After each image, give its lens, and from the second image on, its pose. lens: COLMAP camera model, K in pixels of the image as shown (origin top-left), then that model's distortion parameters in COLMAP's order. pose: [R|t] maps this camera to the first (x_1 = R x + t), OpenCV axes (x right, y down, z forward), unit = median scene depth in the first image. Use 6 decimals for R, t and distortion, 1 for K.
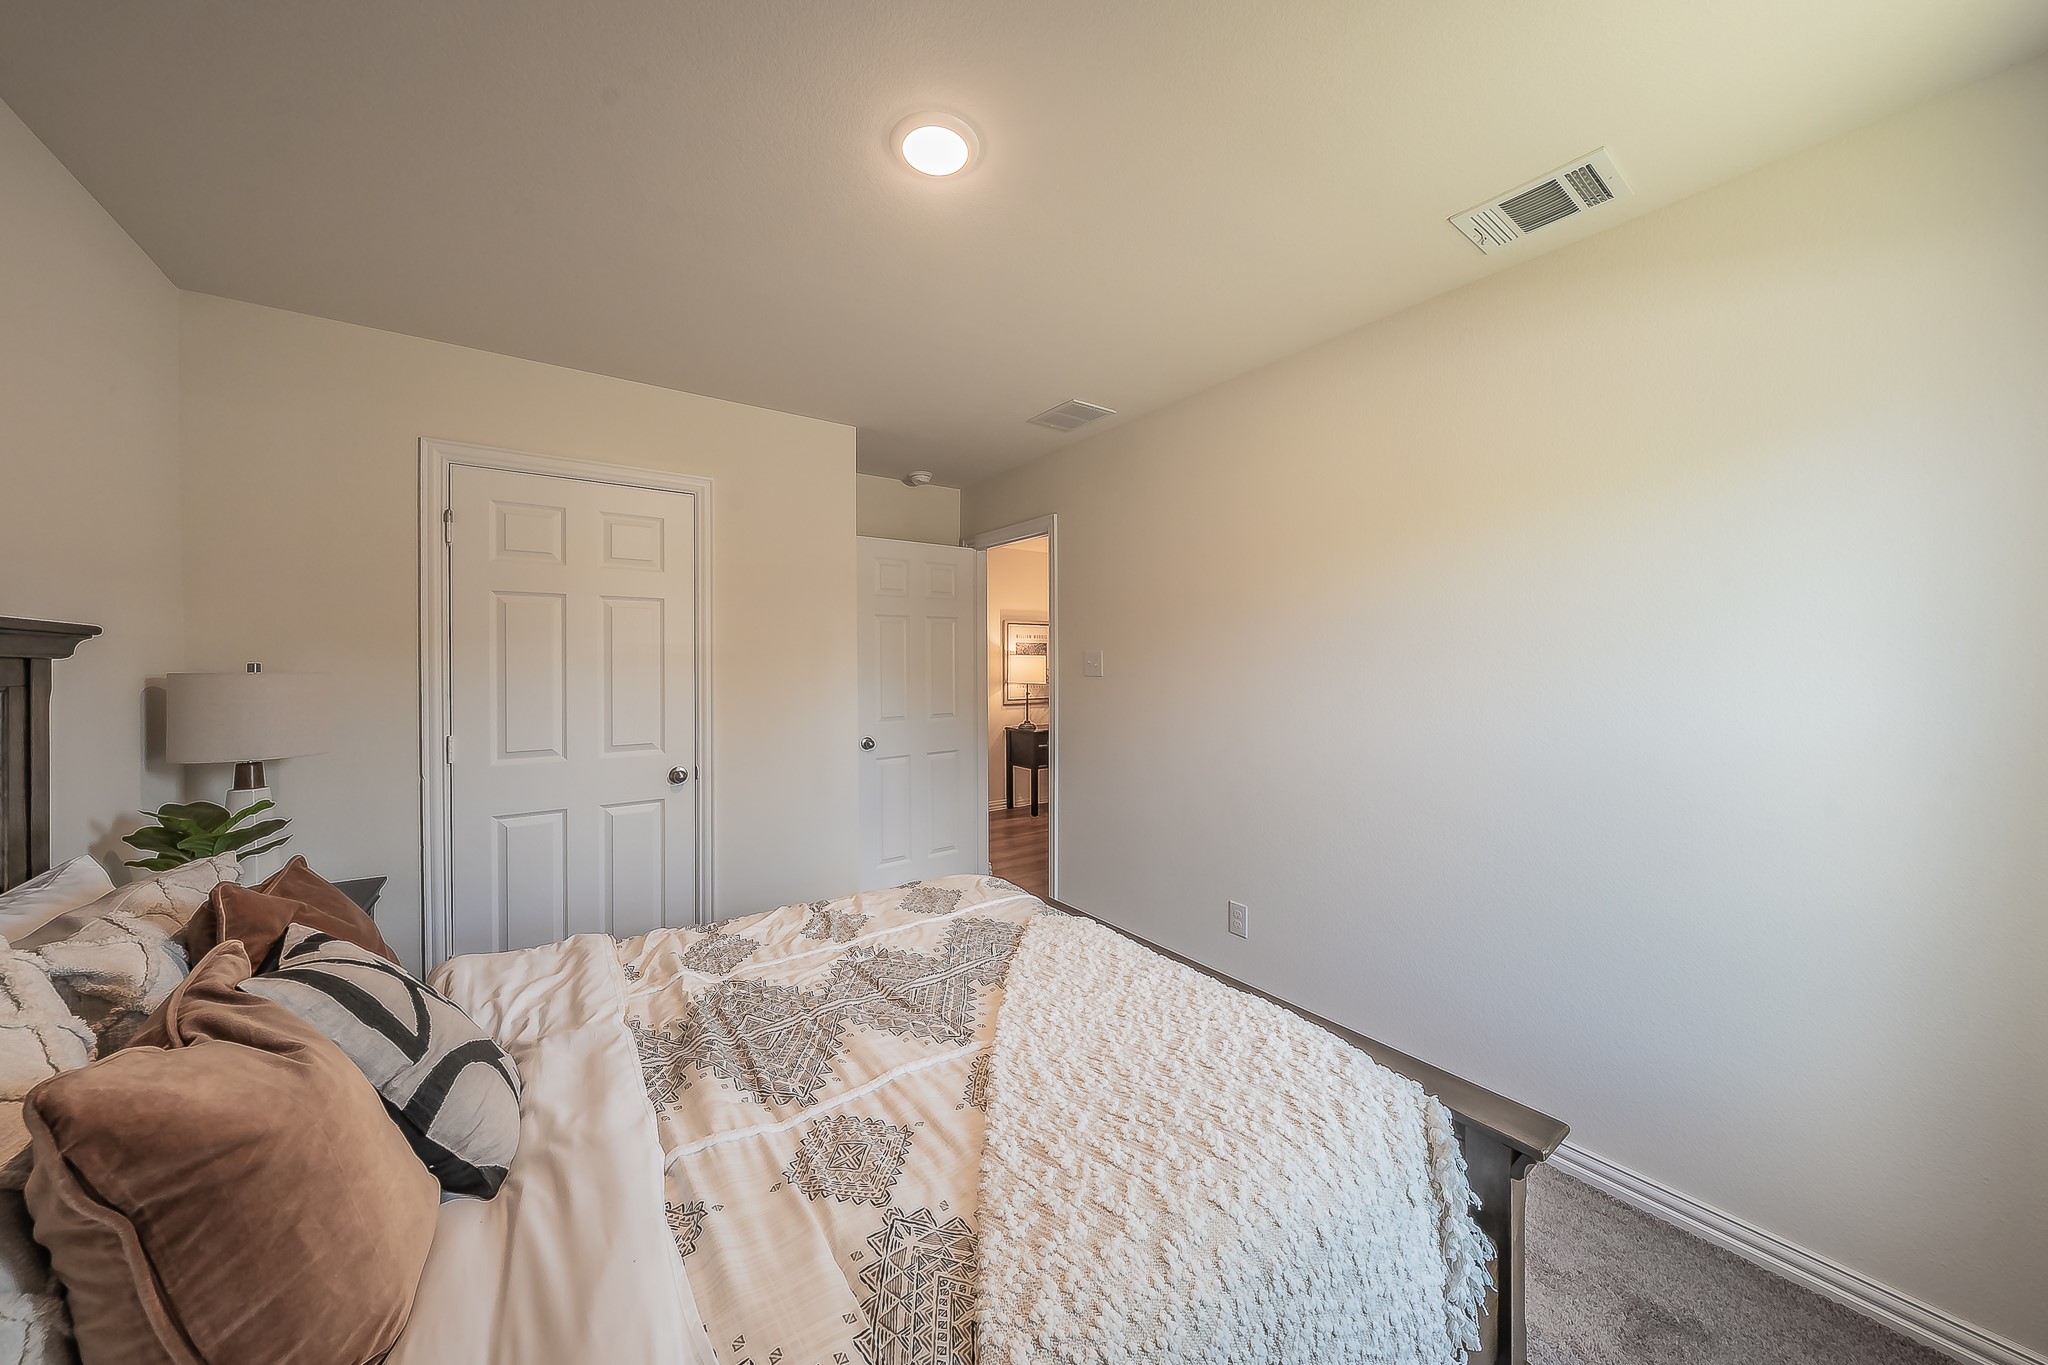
lens RADIAL K [[699.6, 0, 1021.1], [0, 699.6, 669.4], [0, 0, 1]] dist [-0.001333, 0.000277]
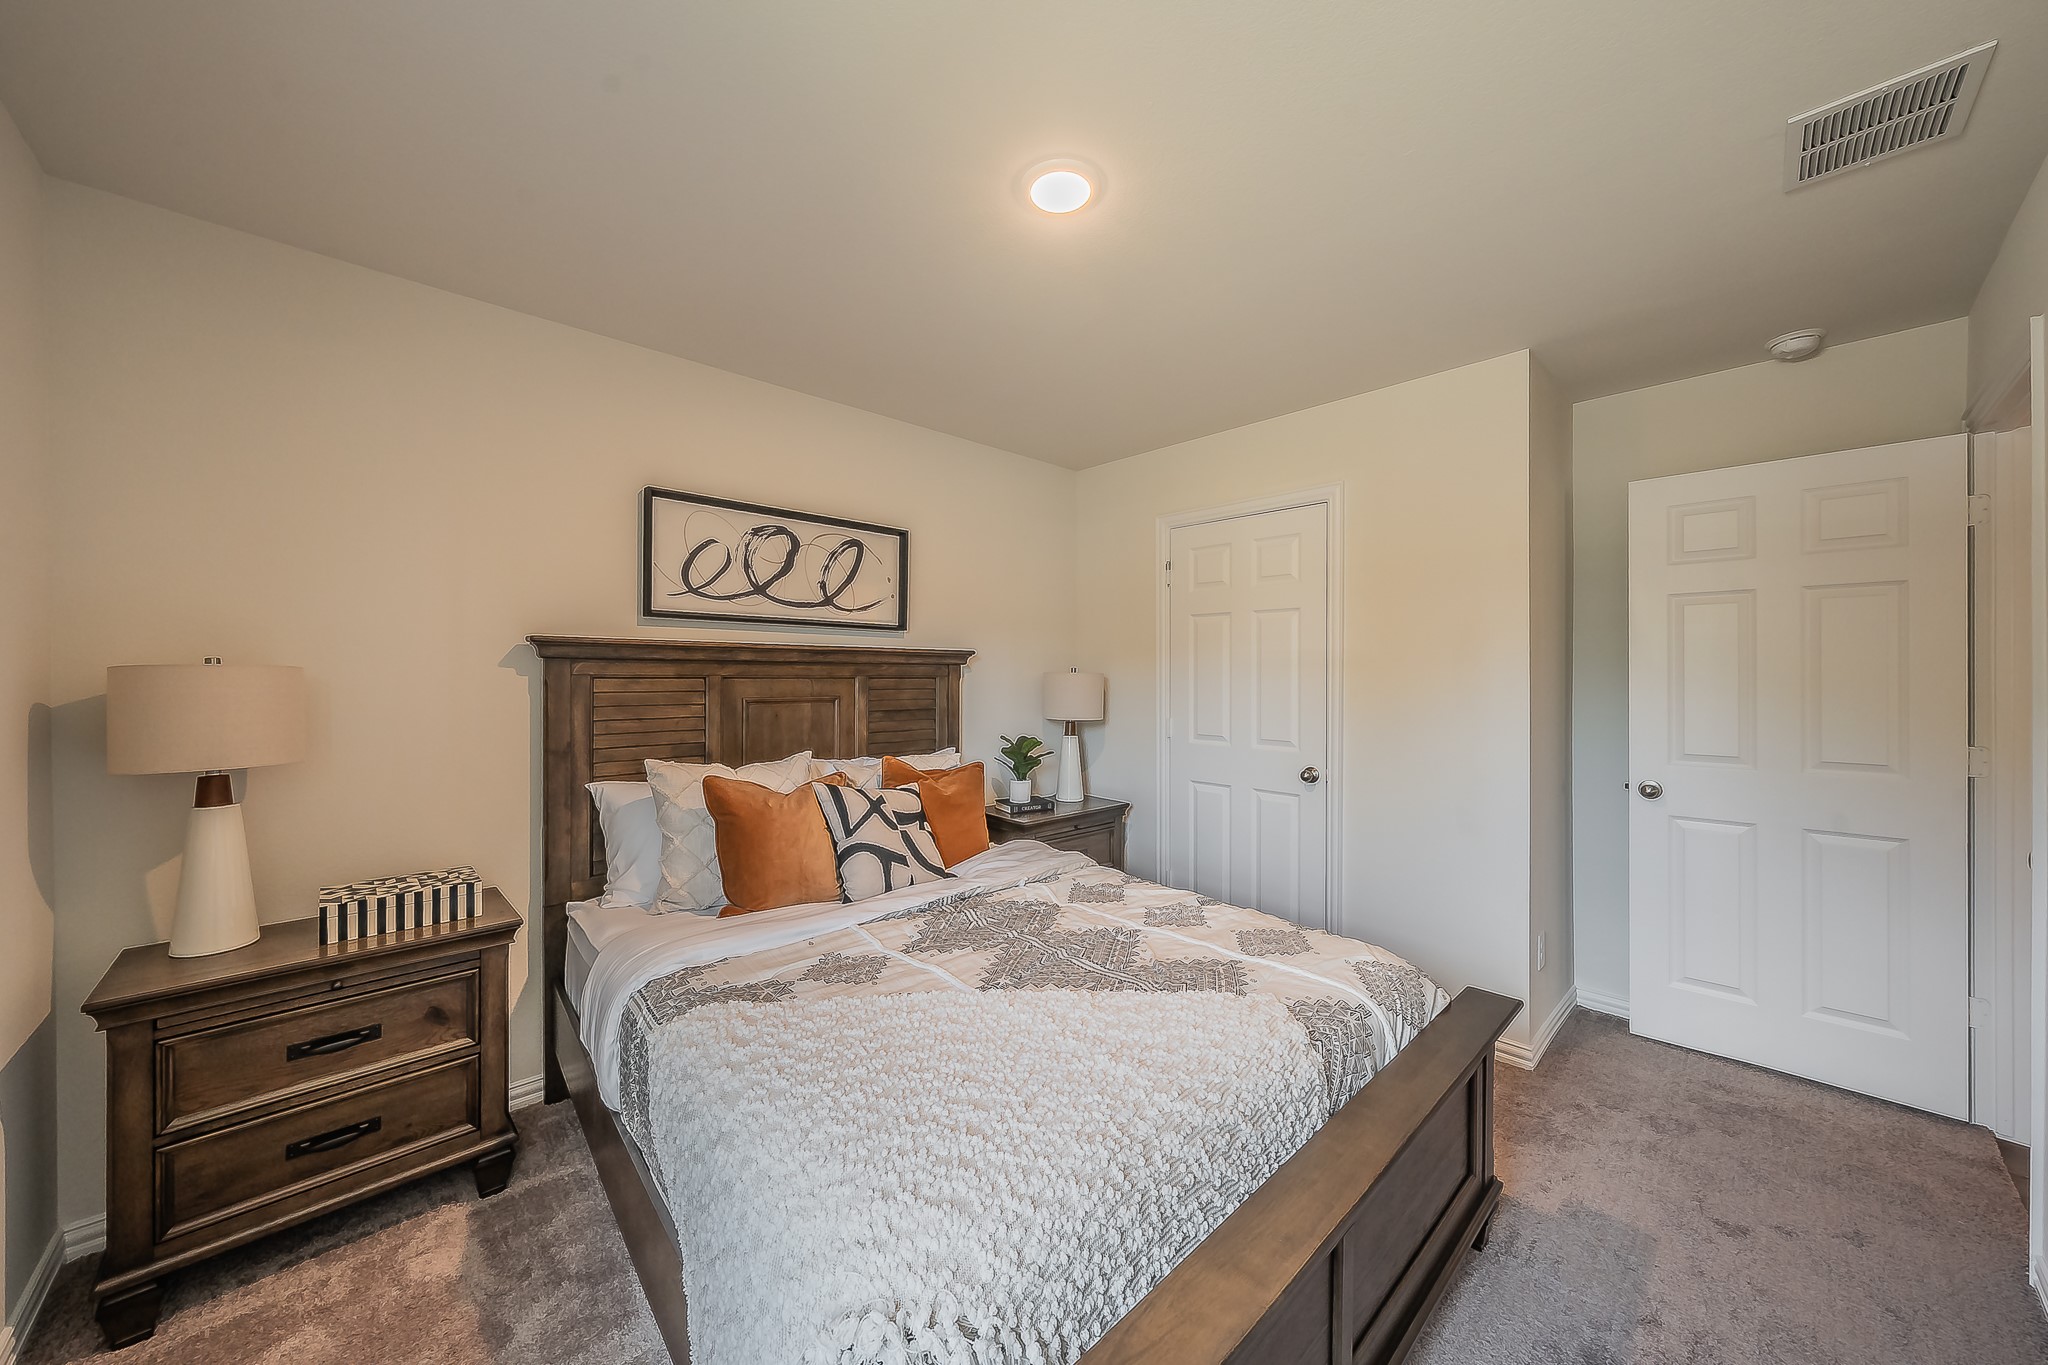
lens RADIAL K [[732.0, 0, 1021.4], [0, 732.0, 670.1], [0, 0, 1]] dist [0.001712, -0.000713]
pose [[0.120726, 0.001831, -0.992684, 0.687002], [-0.012703, 0.999919, 0.000300, -0.000620], [0.992605, 0.012574, 0.120740, 0.548657]]
